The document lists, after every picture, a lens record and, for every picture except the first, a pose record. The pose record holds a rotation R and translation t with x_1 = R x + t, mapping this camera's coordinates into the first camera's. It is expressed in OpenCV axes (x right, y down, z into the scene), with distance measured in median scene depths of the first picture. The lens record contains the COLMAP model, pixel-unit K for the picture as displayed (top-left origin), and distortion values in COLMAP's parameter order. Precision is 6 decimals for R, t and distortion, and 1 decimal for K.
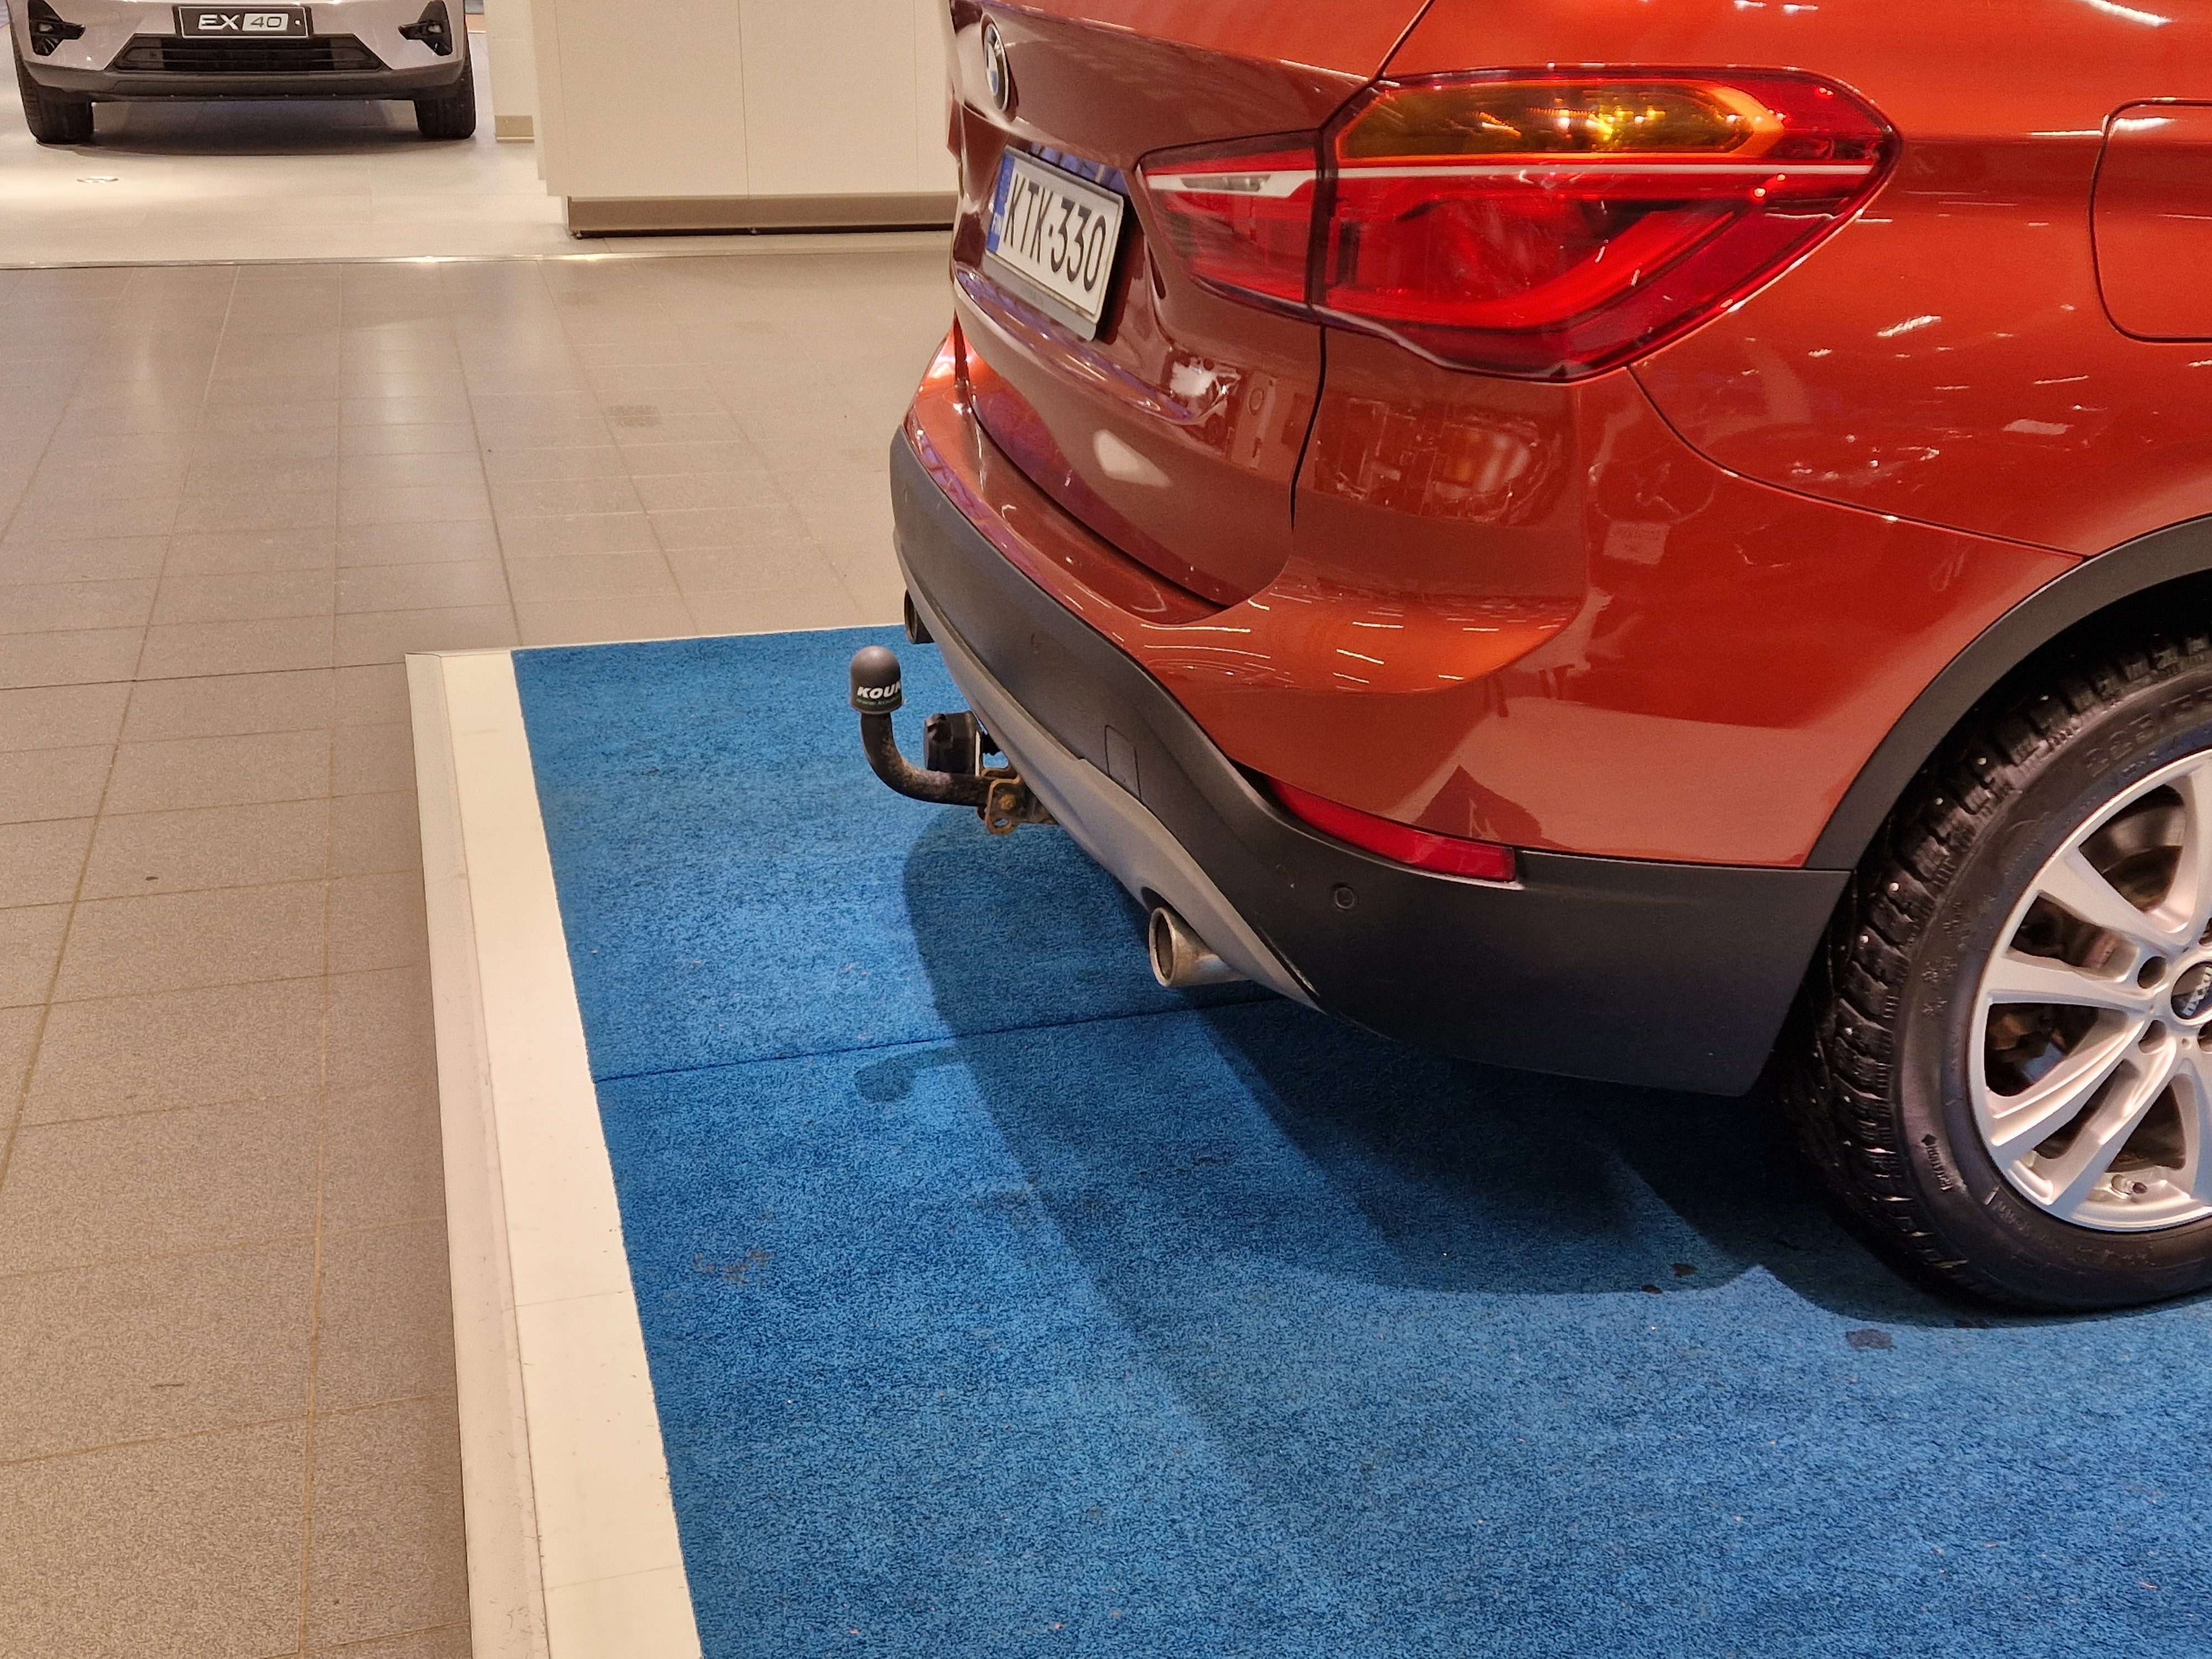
lens RADIAL K [[2335.3, 0, 1114.9], [0, 2335.3, 888.6], [0, 0, 1]] dist [0.095632, -0.114692]
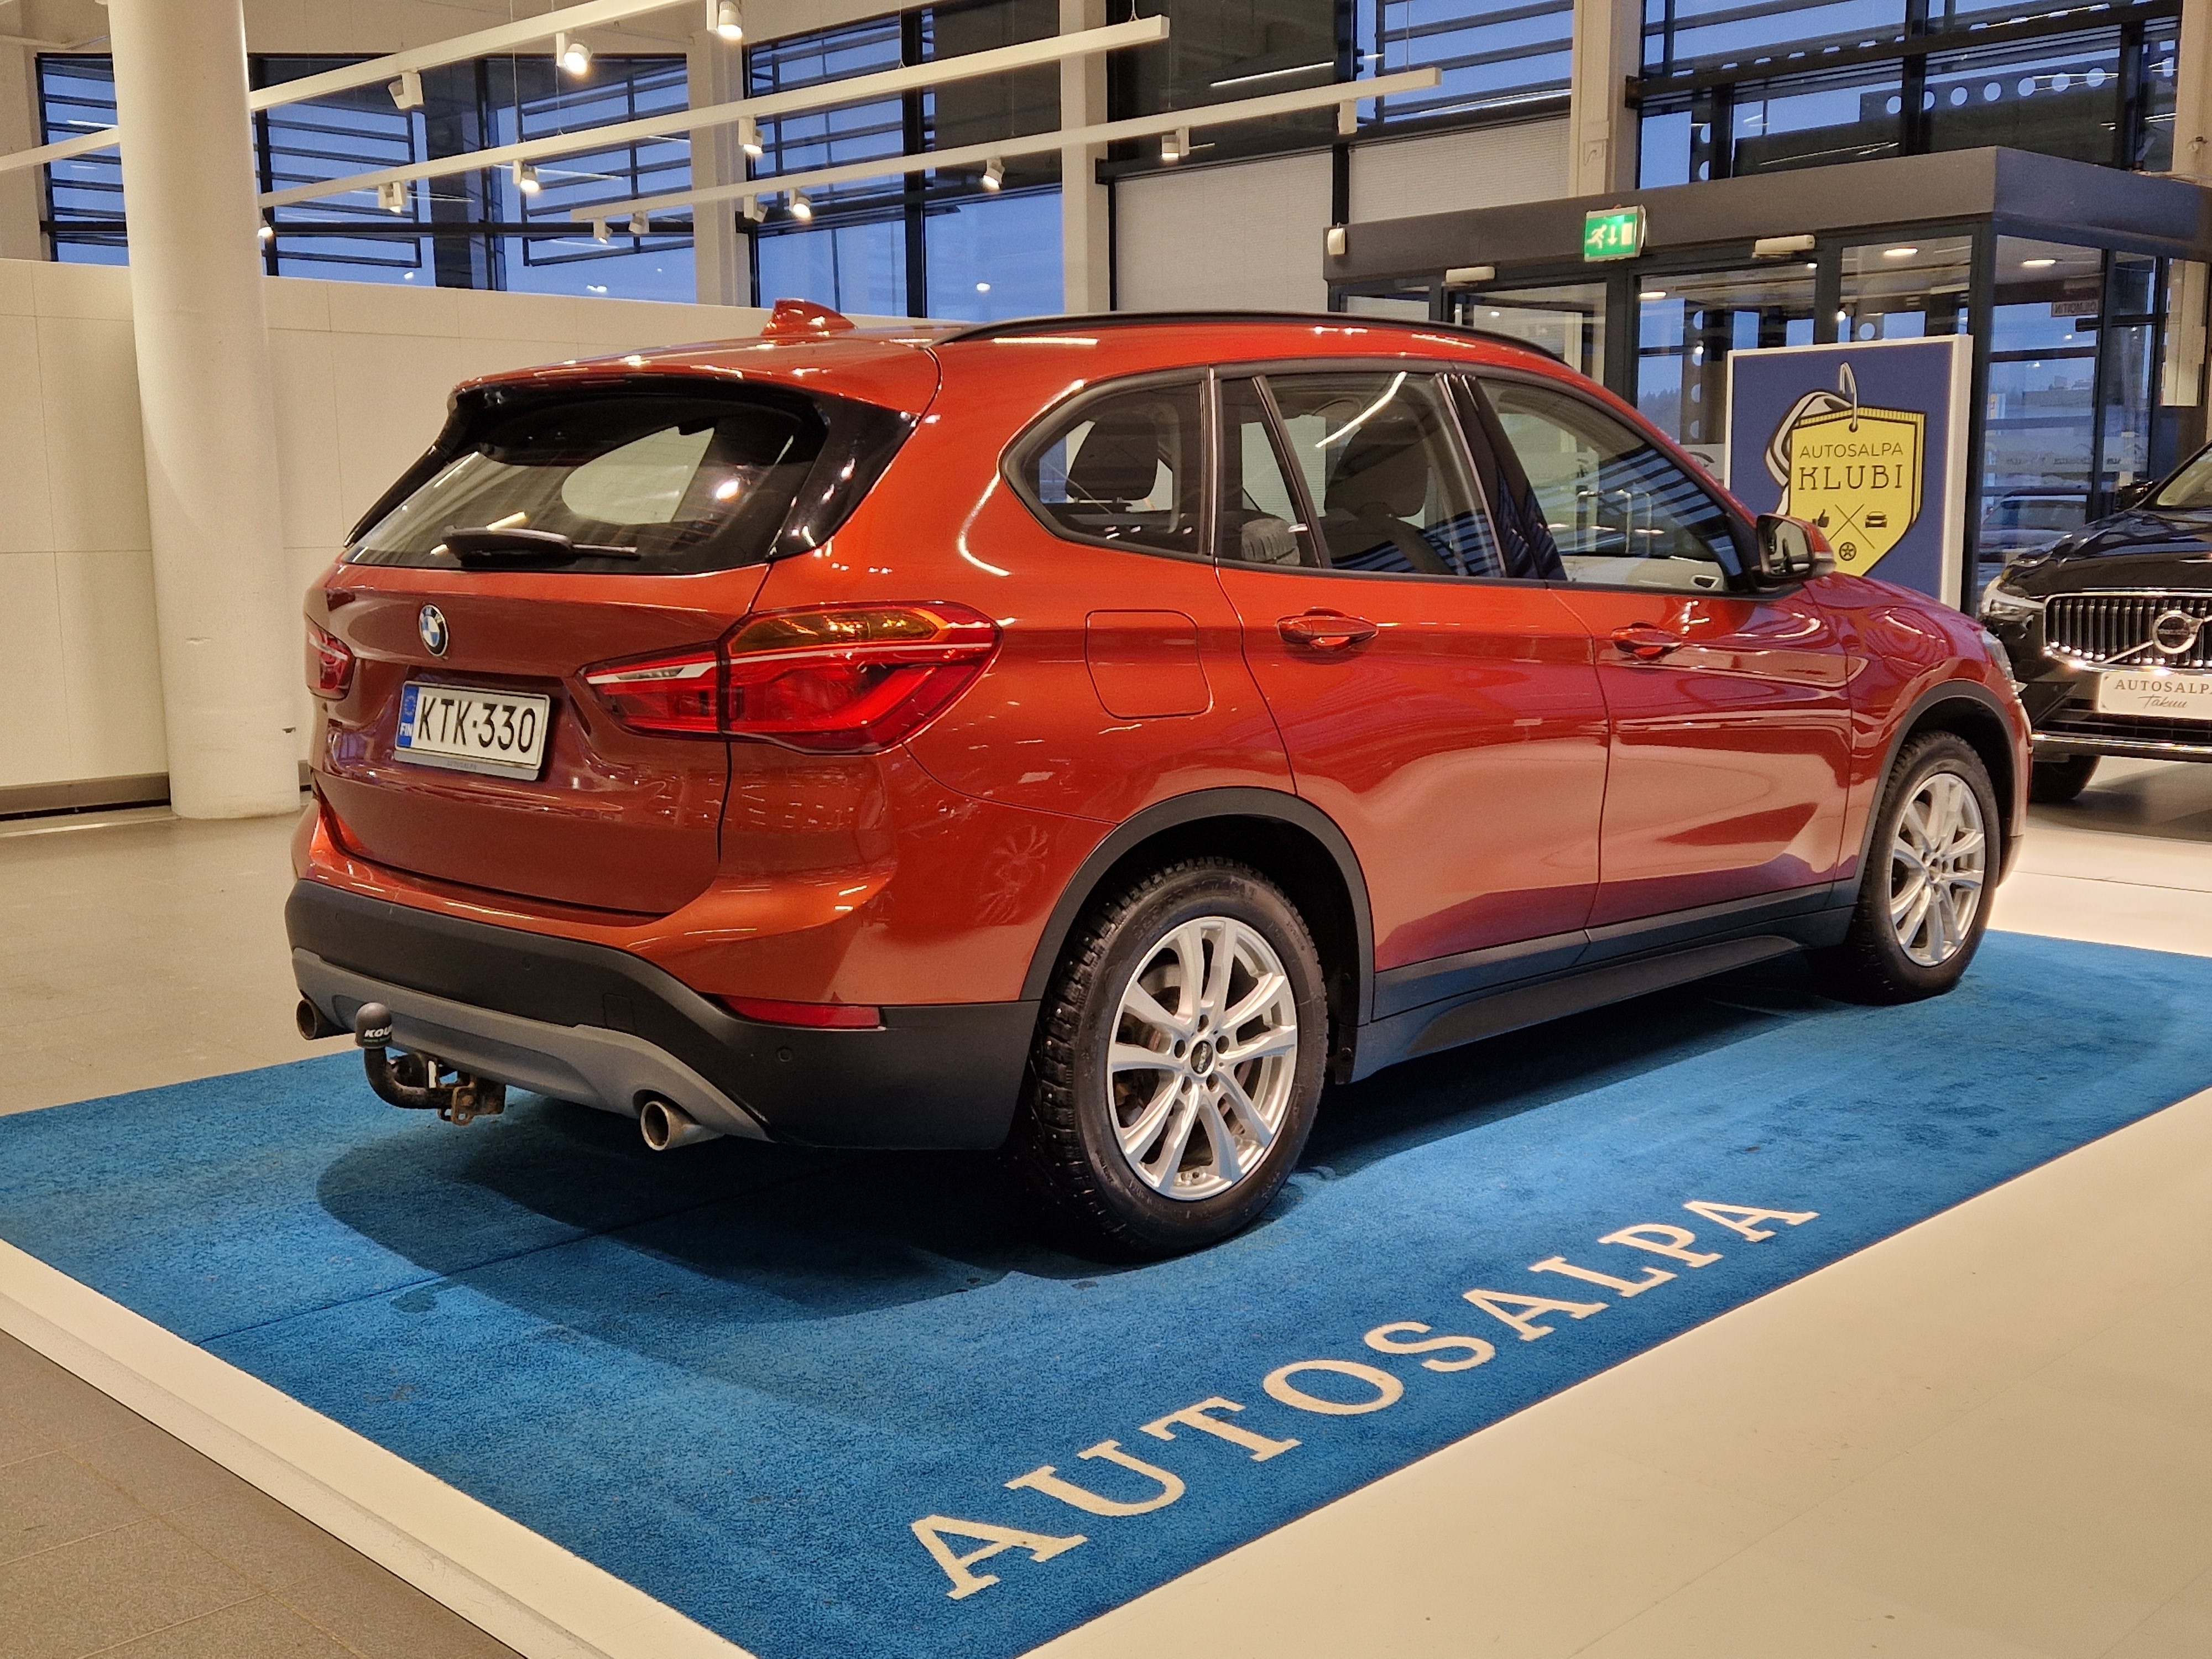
lens RADIAL K [[2335.3, 0, 1114.9], [0, 2335.3, 888.6], [0, 0, 1]] dist [0.095632, -0.114692]
pose [[0.873390, -0.100368, 0.476567, -0.477664], [0.213634, 0.958320, -0.189692, 0.253384], [-0.437665, 0.267486, 0.858429, -0.602803]]
